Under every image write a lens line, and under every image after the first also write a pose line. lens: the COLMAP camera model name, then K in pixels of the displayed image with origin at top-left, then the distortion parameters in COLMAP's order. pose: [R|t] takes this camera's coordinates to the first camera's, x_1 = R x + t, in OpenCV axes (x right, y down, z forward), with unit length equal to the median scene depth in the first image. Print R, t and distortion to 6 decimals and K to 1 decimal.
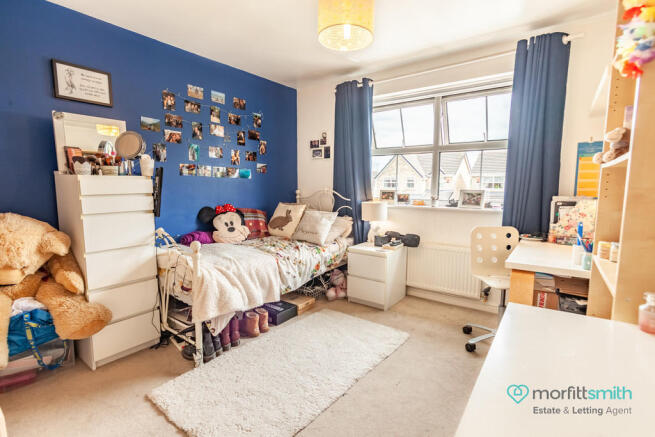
lens RADIAL K [[309.8, 0, 327.5], [0, 309.8, 218.5], [0, 0, 1]] dist [0.001050, 0.000217]
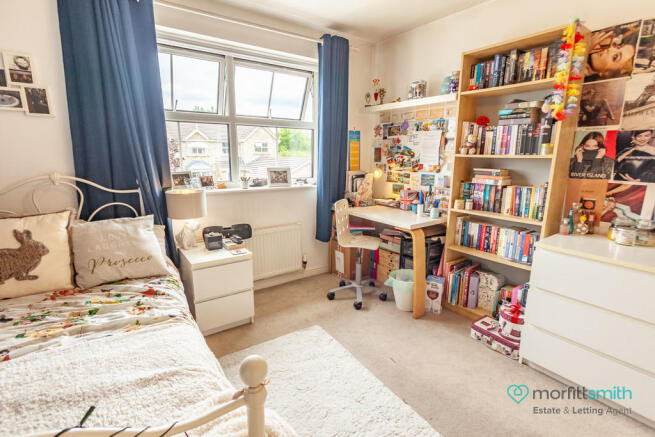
lens RADIAL K [[327.3, 0, 327.5], [0, 327.3, 218.5], [0, 0, 1]] dist [-0.001079, 0.000154]
pose [[0.304483, -0.187408, 0.933900, -0.468518], [0.097975, 0.981415, 0.165000, -0.085298], [-0.947466, 0.041259, 0.317185, 0.494633]]
